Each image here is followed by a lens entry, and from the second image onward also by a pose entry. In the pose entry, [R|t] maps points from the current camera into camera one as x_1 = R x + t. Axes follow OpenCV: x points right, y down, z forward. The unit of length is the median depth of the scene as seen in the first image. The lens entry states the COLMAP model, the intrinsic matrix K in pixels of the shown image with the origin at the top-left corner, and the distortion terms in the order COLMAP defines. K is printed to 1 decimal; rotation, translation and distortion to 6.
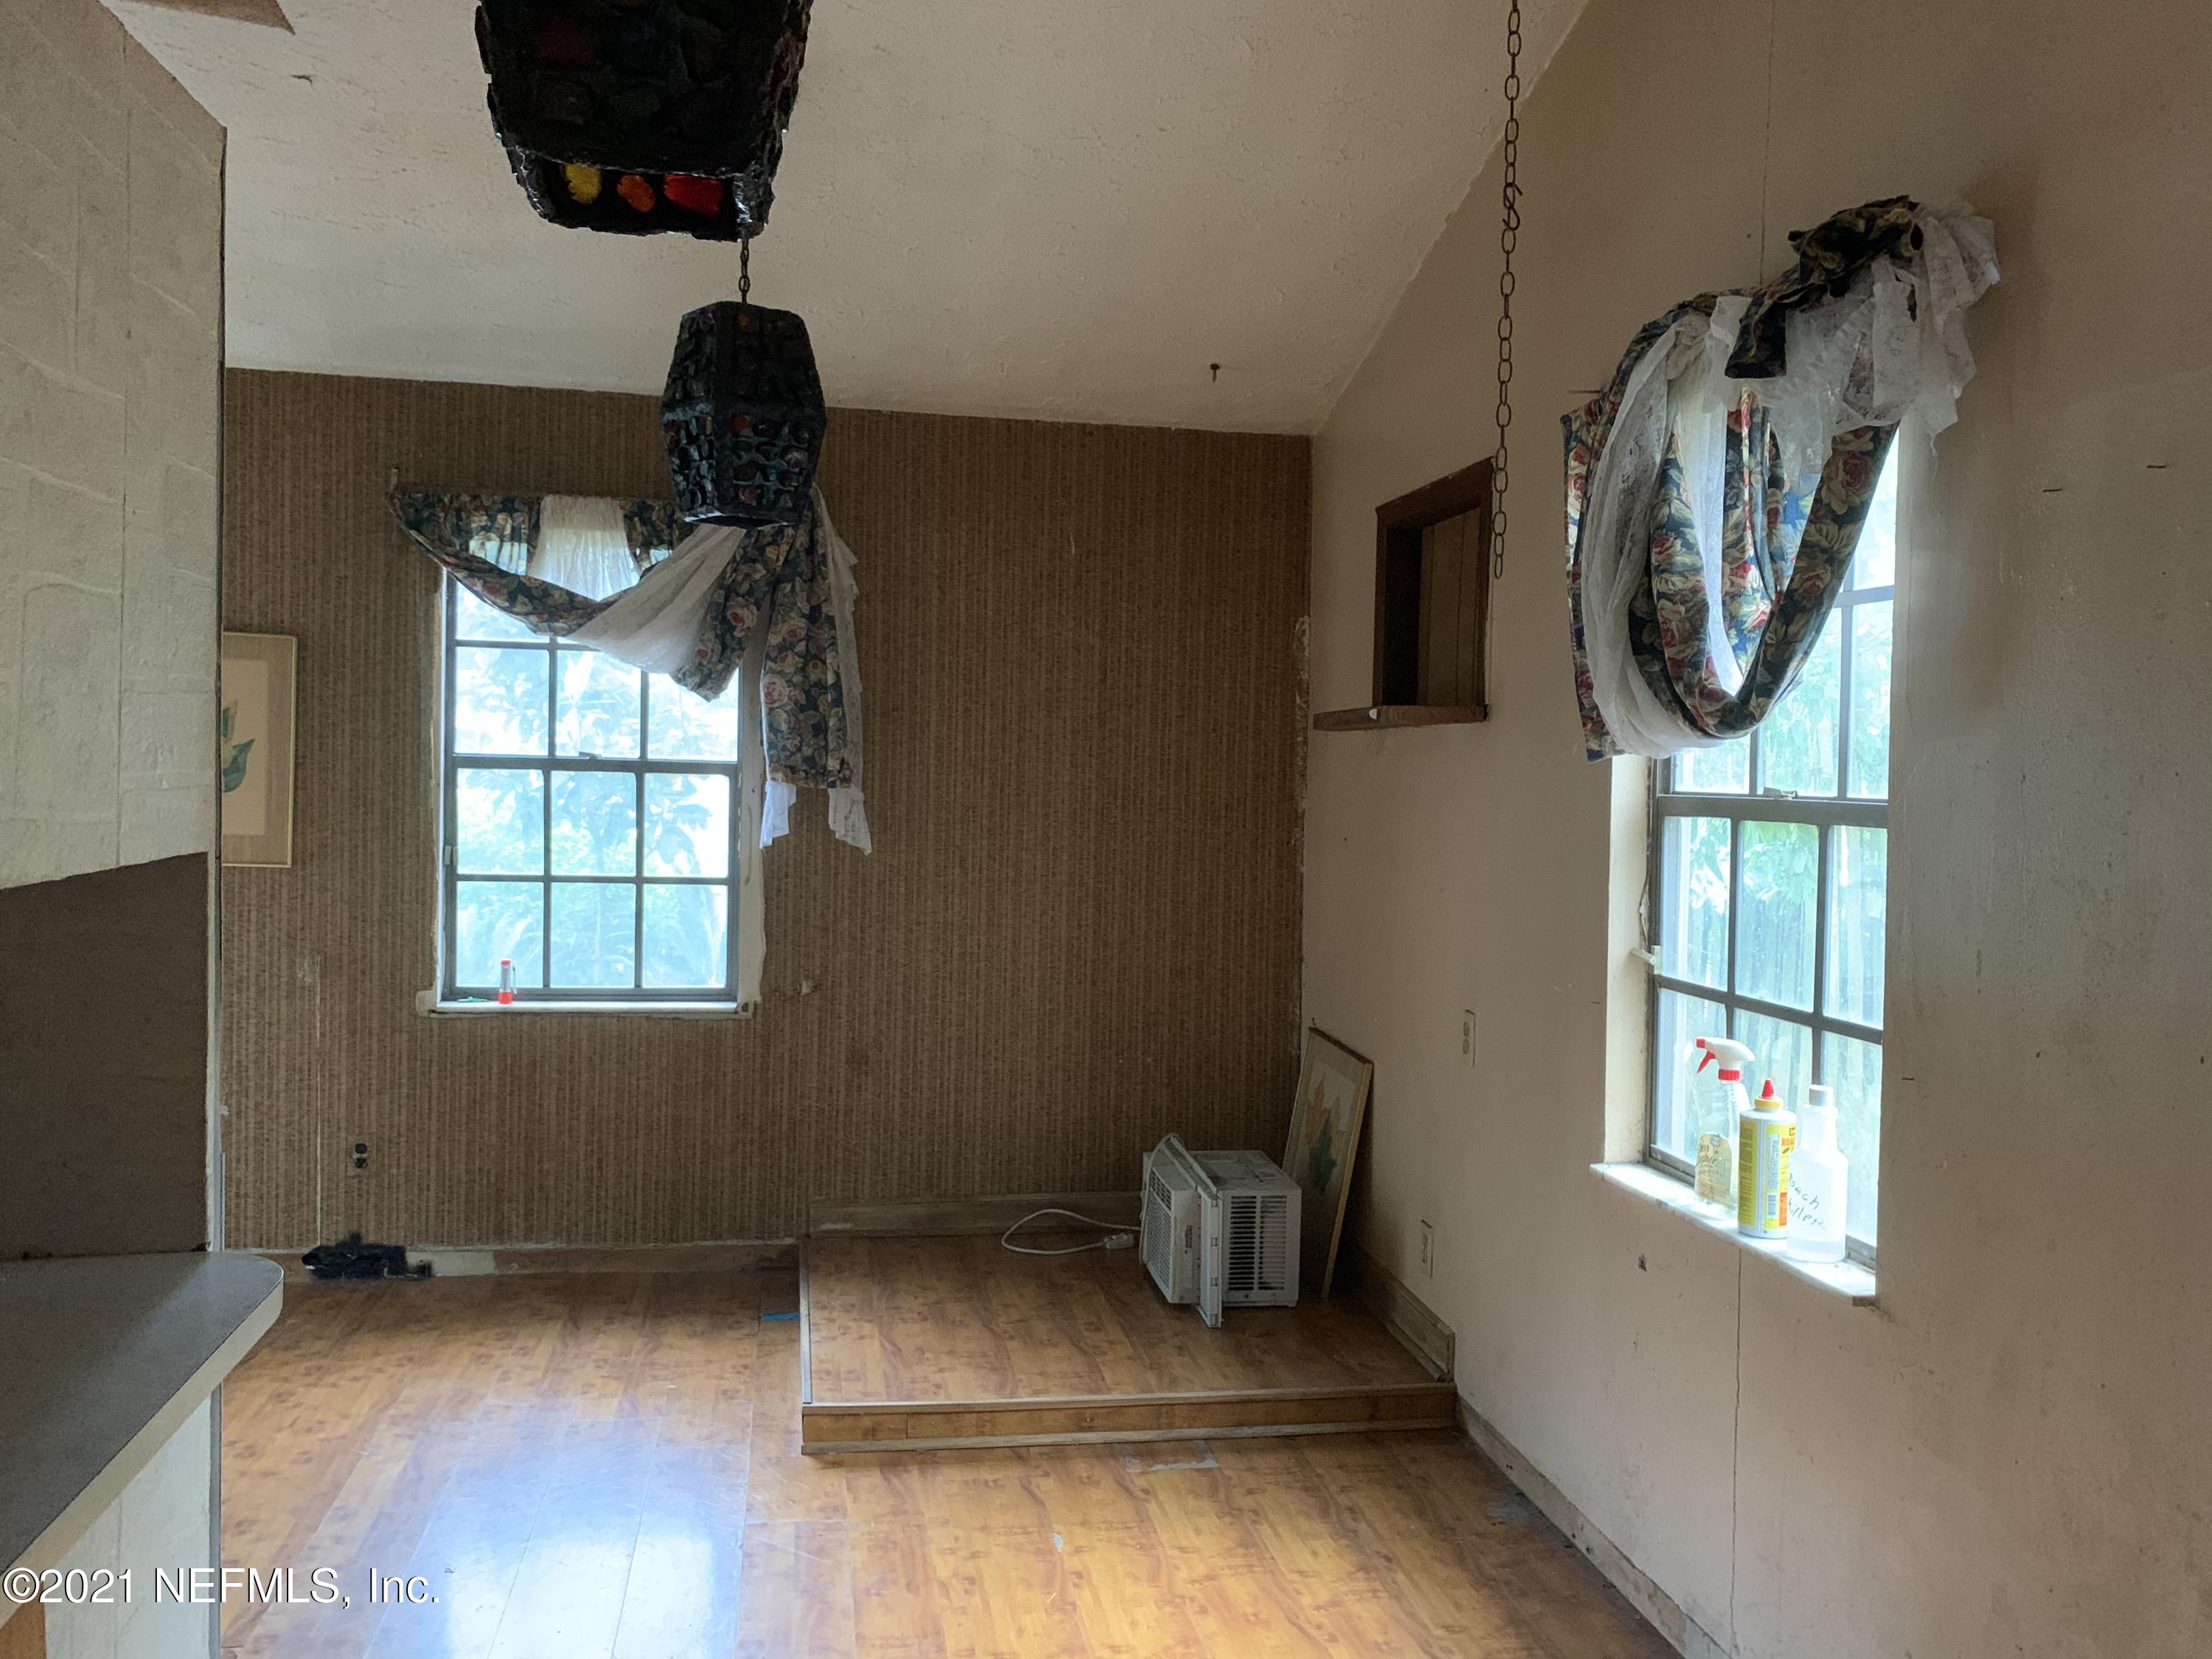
lens RADIAL K [[1694.9, 0, 1094.1], [0, 1694.9, 805.6], [0, 0, 1]] dist [0.044692, -0.062901]
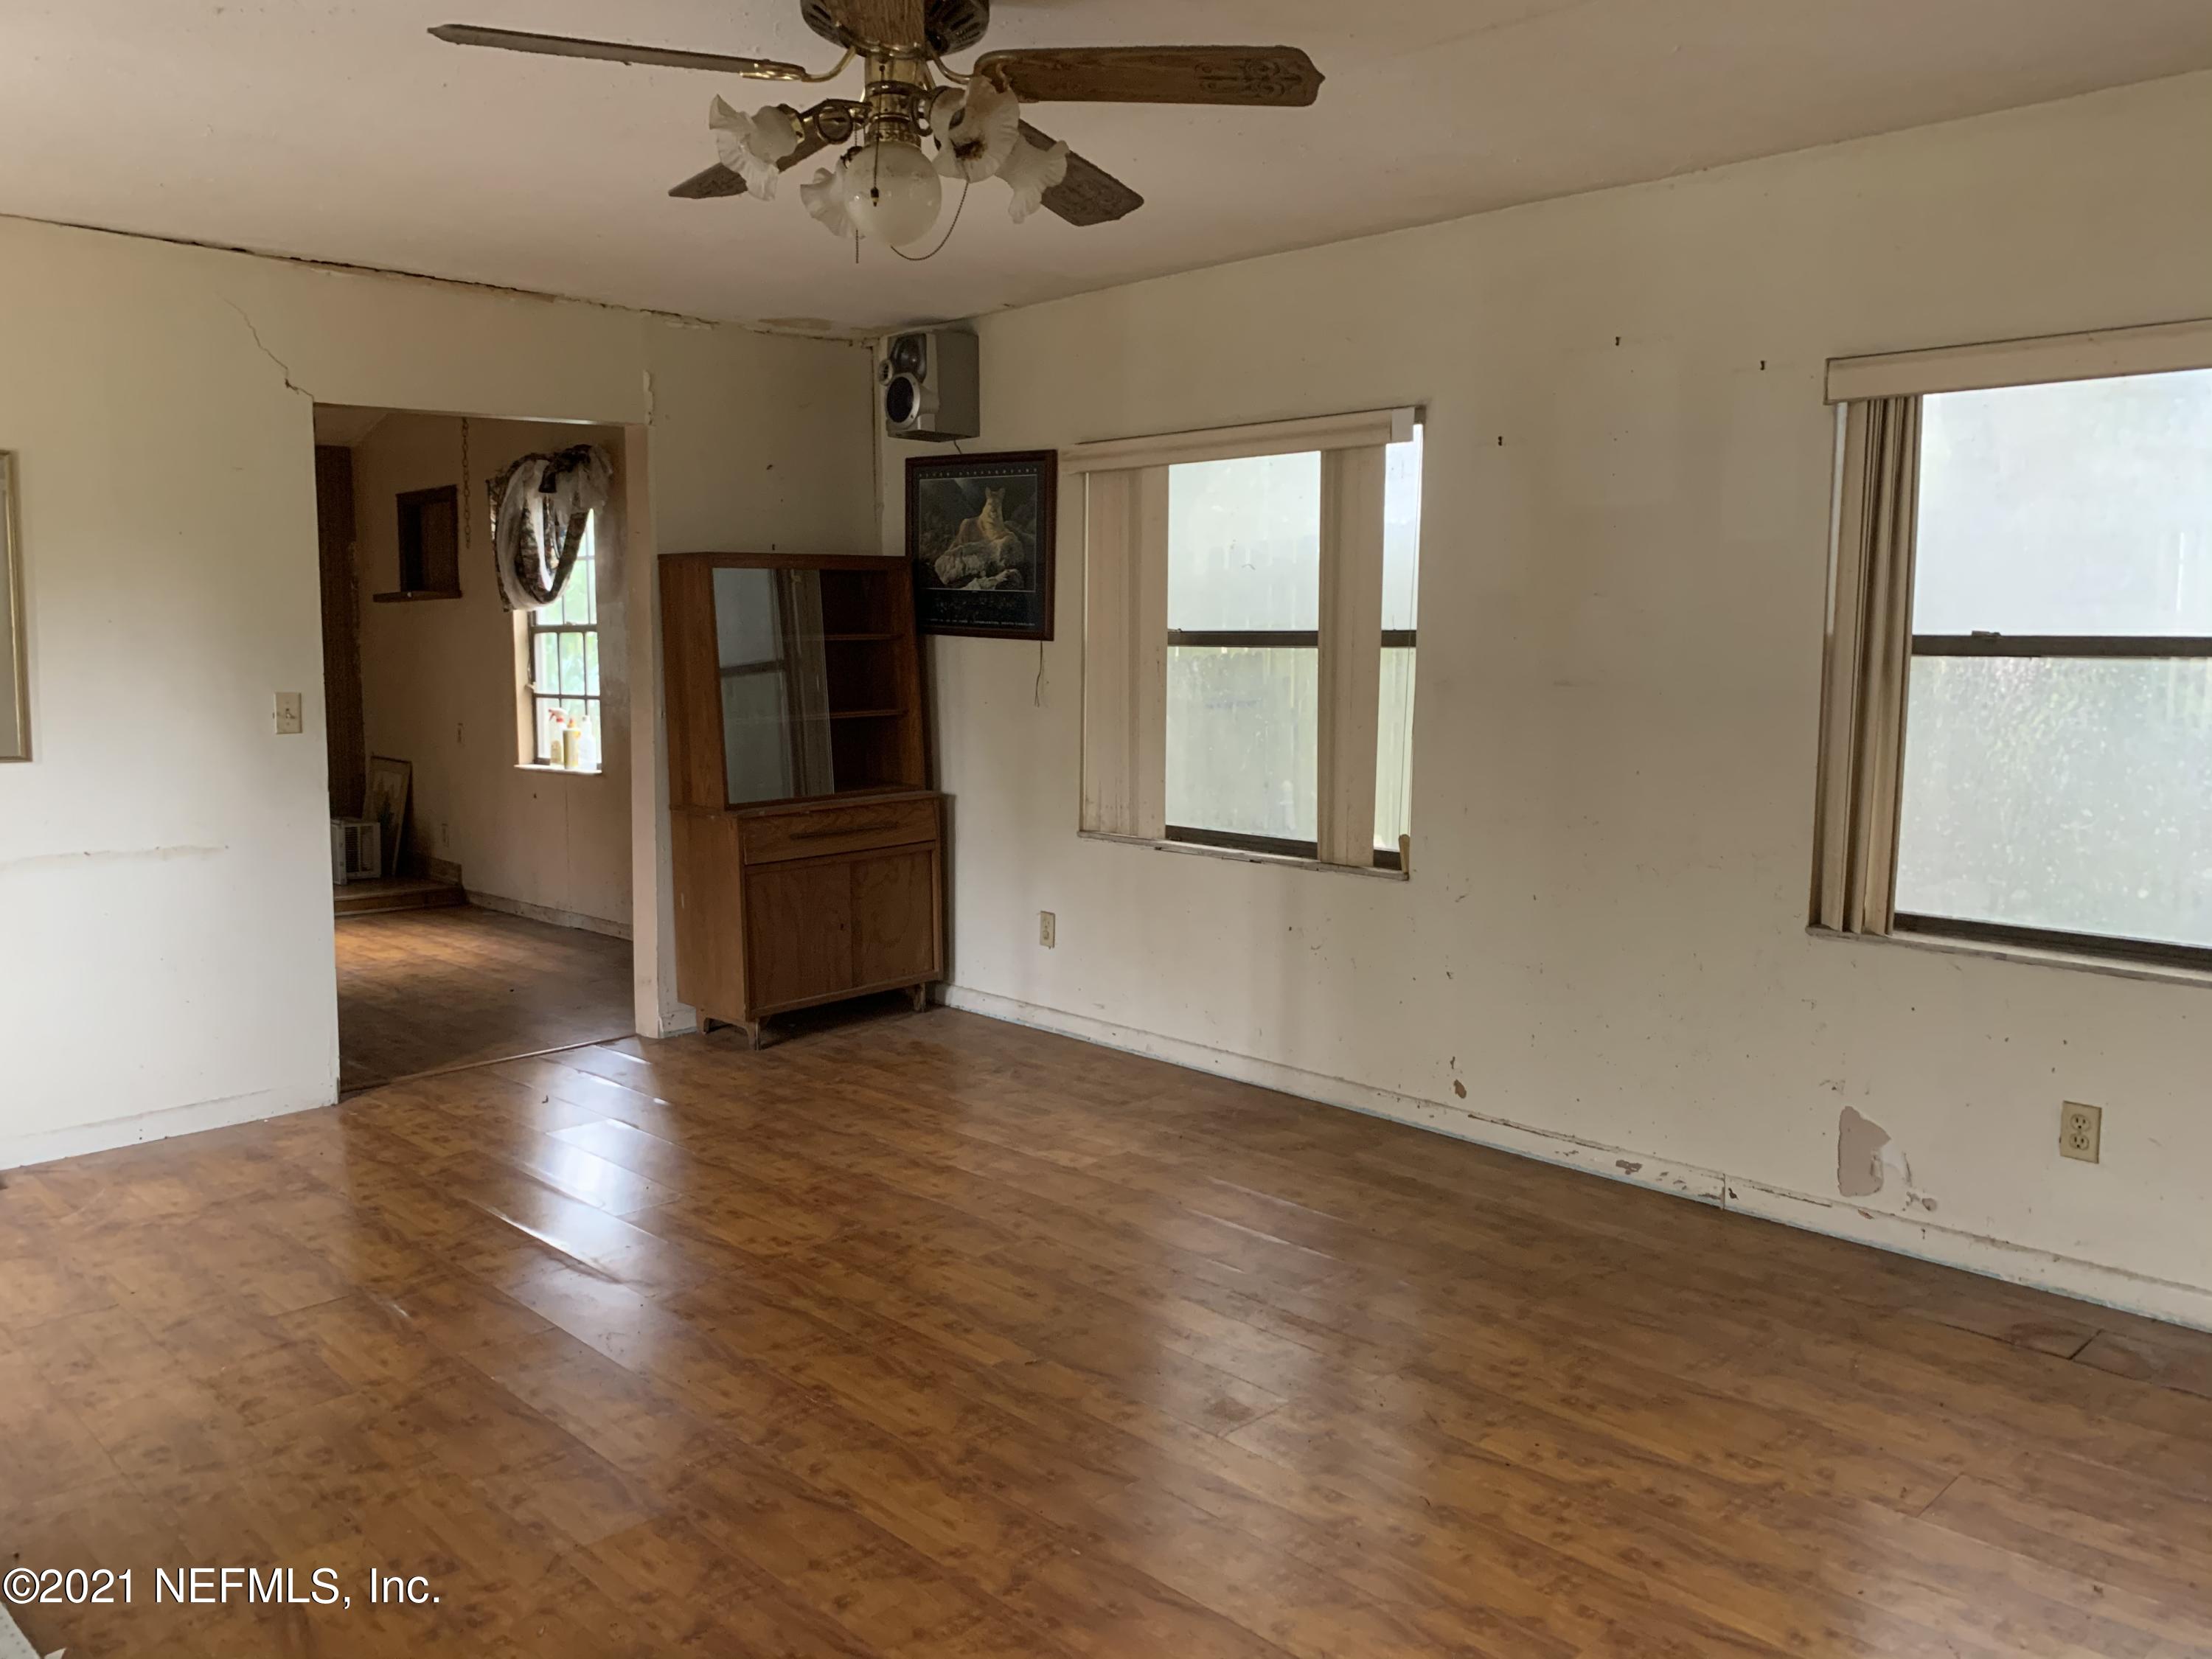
lens RADIAL K [[1694.9, 0, 1093.5], [0, 1694.9, 811.3], [0, 0, 1]] dist [0.044692, -0.062901]
pose [[0.822601, -0.071821, 0.564066, -0.335717], [0.029366, 0.996033, 0.083997, 0.060246], [-0.567861, -0.052532, 0.821447, -1.215991]]
